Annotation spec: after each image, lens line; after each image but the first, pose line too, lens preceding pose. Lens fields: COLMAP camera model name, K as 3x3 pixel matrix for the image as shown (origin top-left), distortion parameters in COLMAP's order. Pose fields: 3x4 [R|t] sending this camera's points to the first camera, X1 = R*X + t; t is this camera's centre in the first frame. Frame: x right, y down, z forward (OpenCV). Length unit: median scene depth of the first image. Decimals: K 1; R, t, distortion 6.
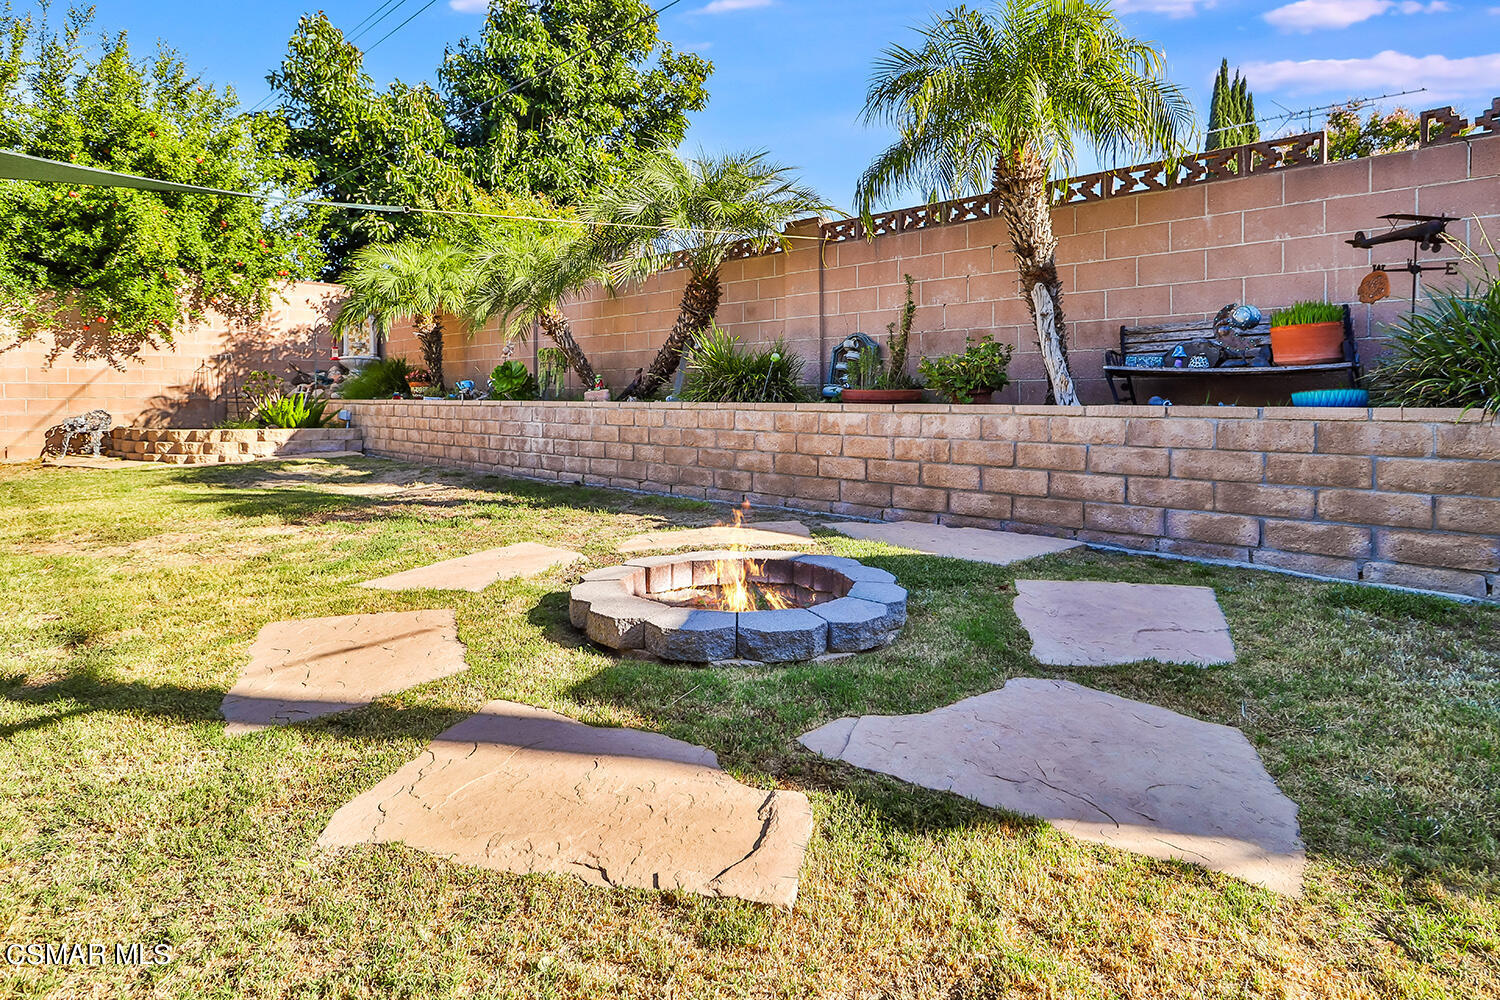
lens RADIAL K [[787.4, 0, 765.6], [0, 787.4, 405.7], [0, 0, 1]] dist [-0.005236, 0.000248]
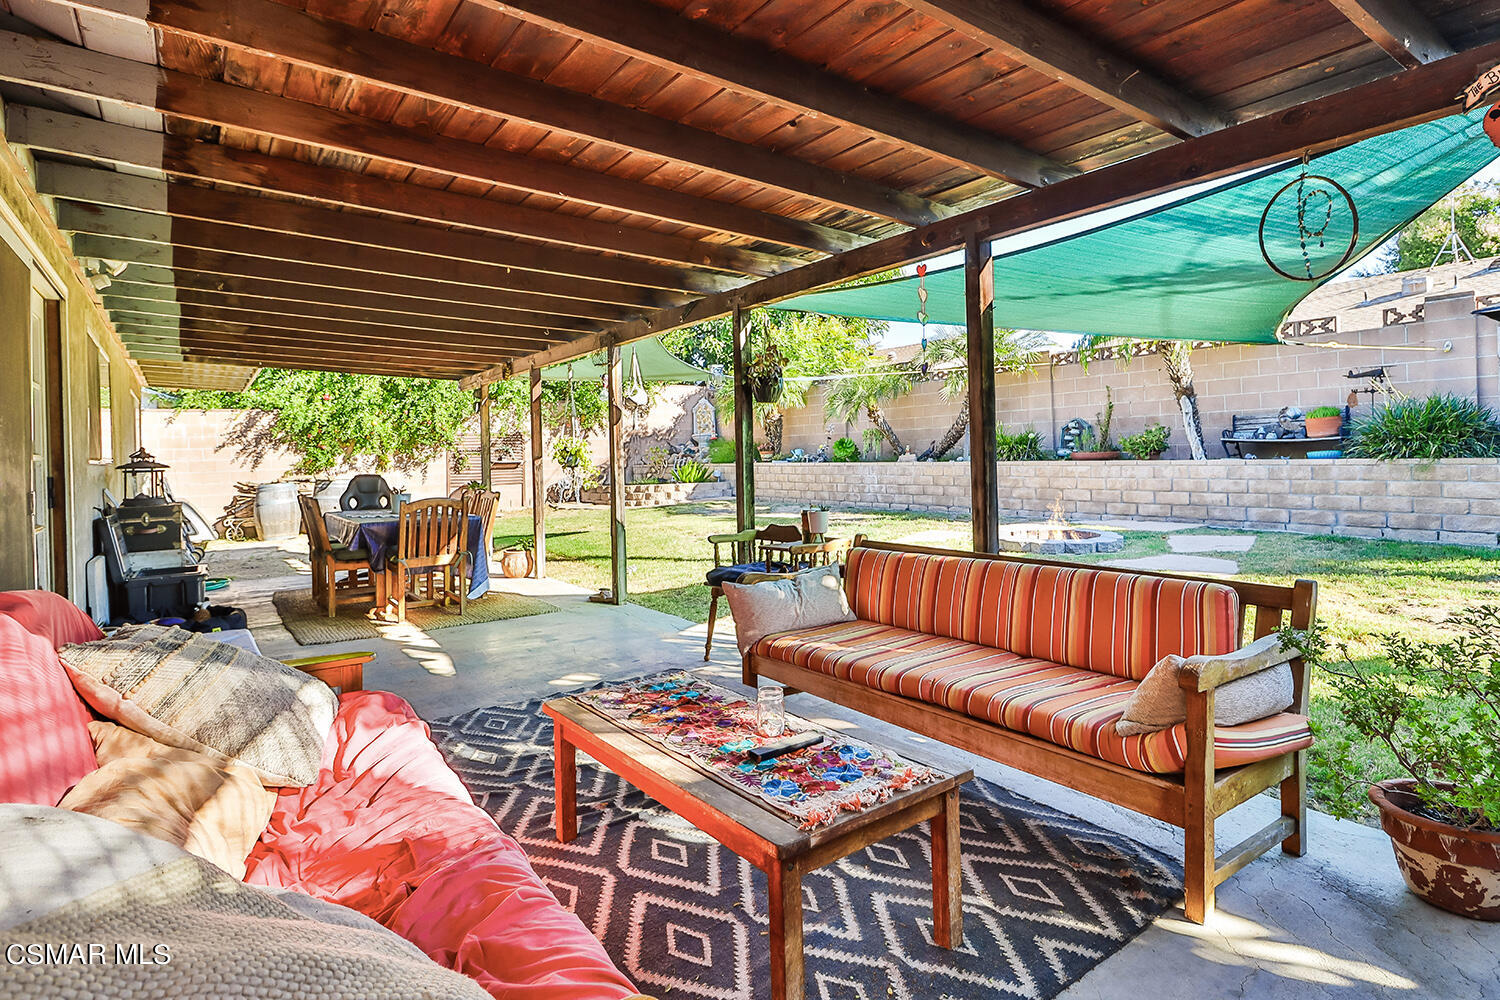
lens RADIAL K [[787.4, 0, 767.9], [0, 787.4, 447.0], [0, 0, 1]] dist [-0.005236, 0.000248]
pose [[0.978759, -0.032650, -0.202397, -0.261796], [0.030477, 0.999440, -0.013845, -0.035549], [0.202736, 0.007382, 0.979206, -1.082391]]
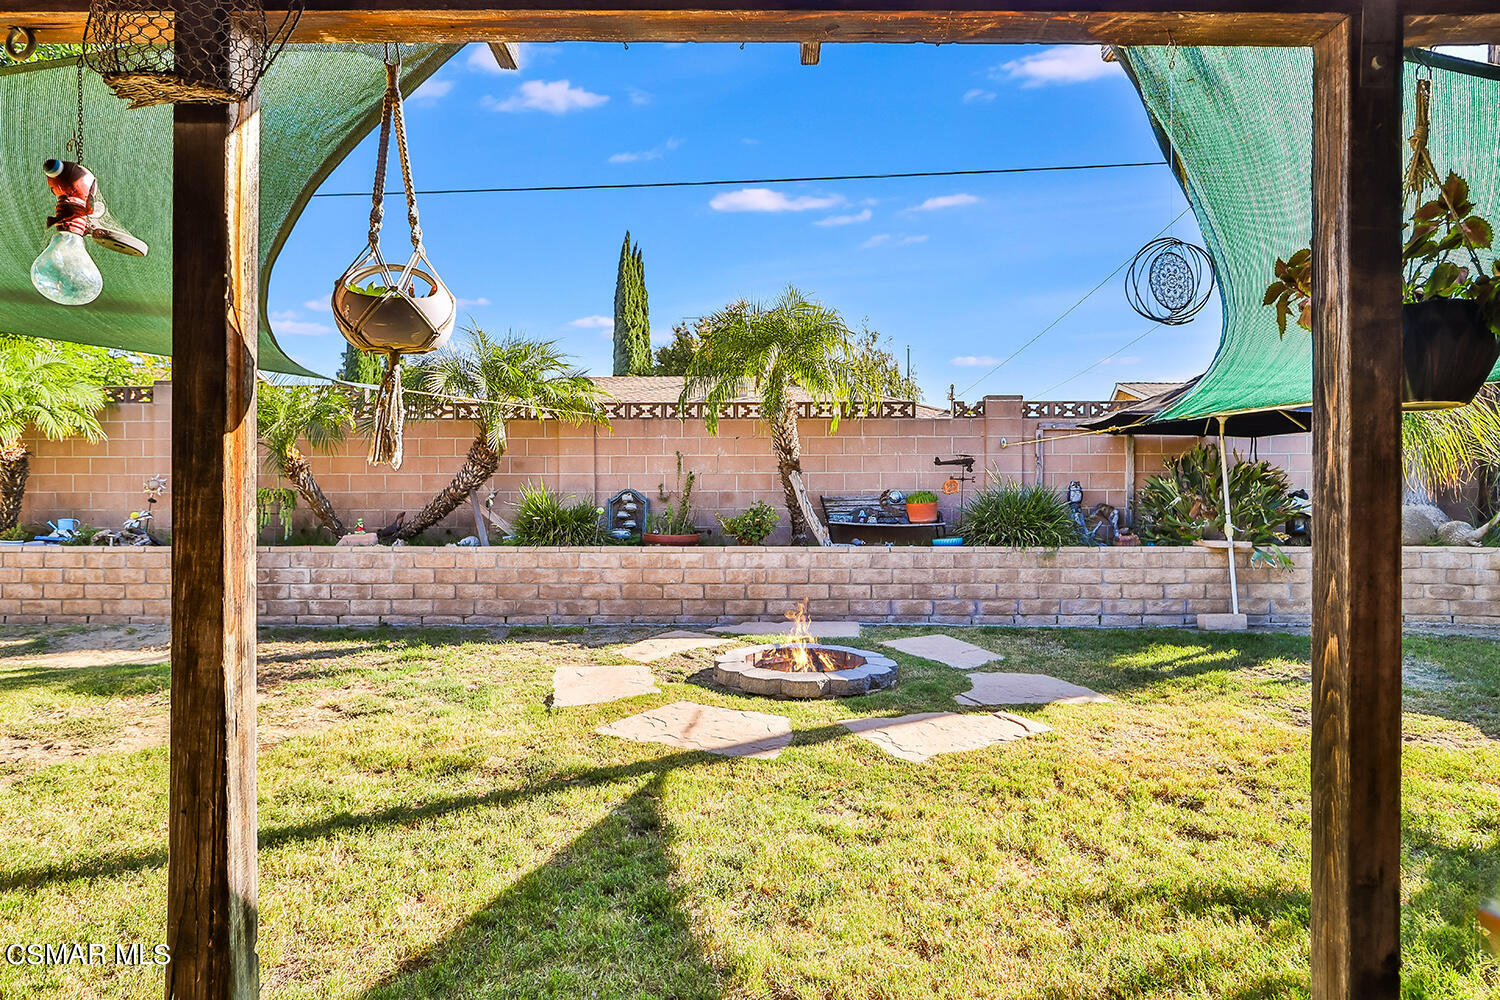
lens RADIAL K [[787.4, 0, 740.5], [0, 787.4, 506.9], [0, 0, 1]] dist [-0.005236, 0.000248]
pose [[0.743297, -0.003205, 0.668954, -0.839046], [0.007662, 0.999964, -0.003722, -0.074059], [-0.668918, 0.007892, 0.743295, -0.153104]]
